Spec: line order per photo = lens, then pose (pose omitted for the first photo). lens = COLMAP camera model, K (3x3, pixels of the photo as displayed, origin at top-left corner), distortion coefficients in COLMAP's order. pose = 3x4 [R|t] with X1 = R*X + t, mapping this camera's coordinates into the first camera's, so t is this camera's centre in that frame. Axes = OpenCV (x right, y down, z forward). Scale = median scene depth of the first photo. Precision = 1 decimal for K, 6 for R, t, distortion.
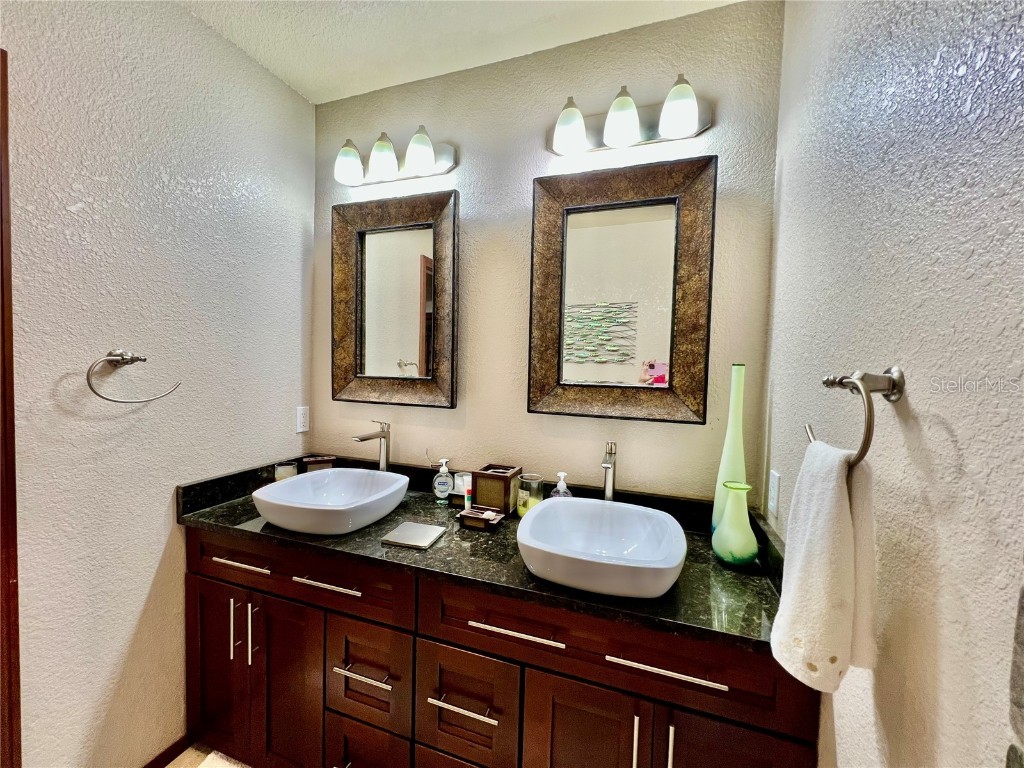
lens RADIAL K [[411.4, 0, 509.1], [0, 411.4, 383.1], [0, 0, 1]] dist [0.002017, 0.000172]
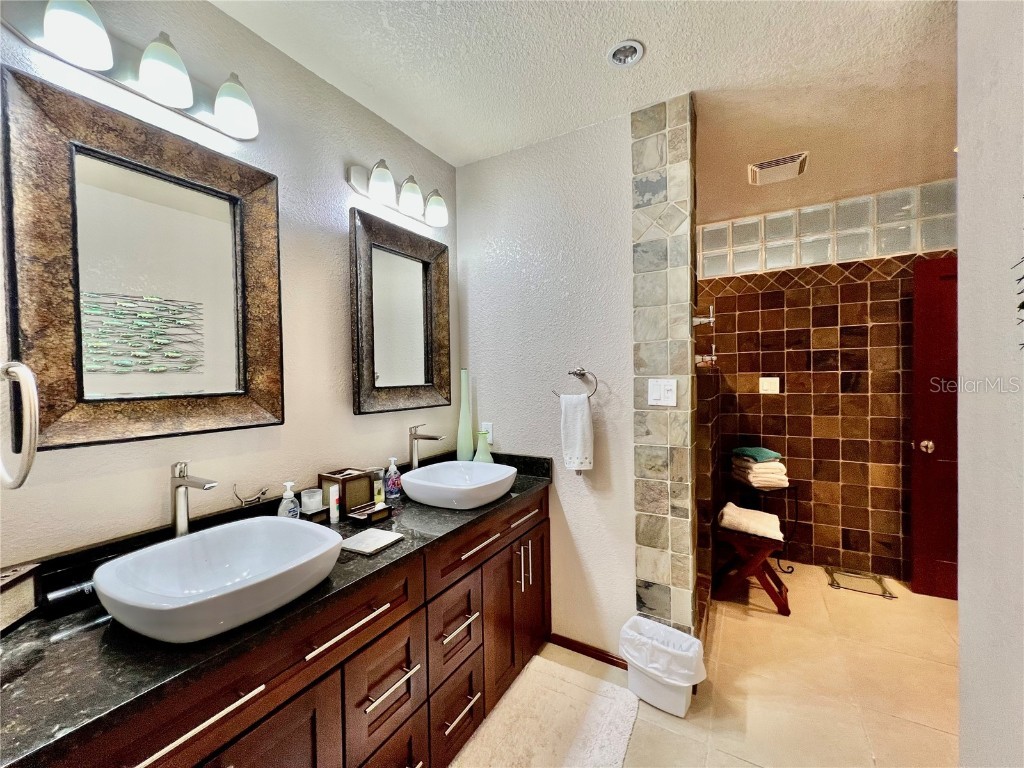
lens RADIAL K [[411.4, 0, 505.6], [0, 411.4, 382.2], [0, 0, 1]] dist [0.002017, 0.000172]
pose [[0.206074, -0.044907, 0.977505, -0.833482], [0.062952, 0.997485, 0.032553, -0.024001], [-0.976509, 0.054828, 0.208383, 0.327543]]
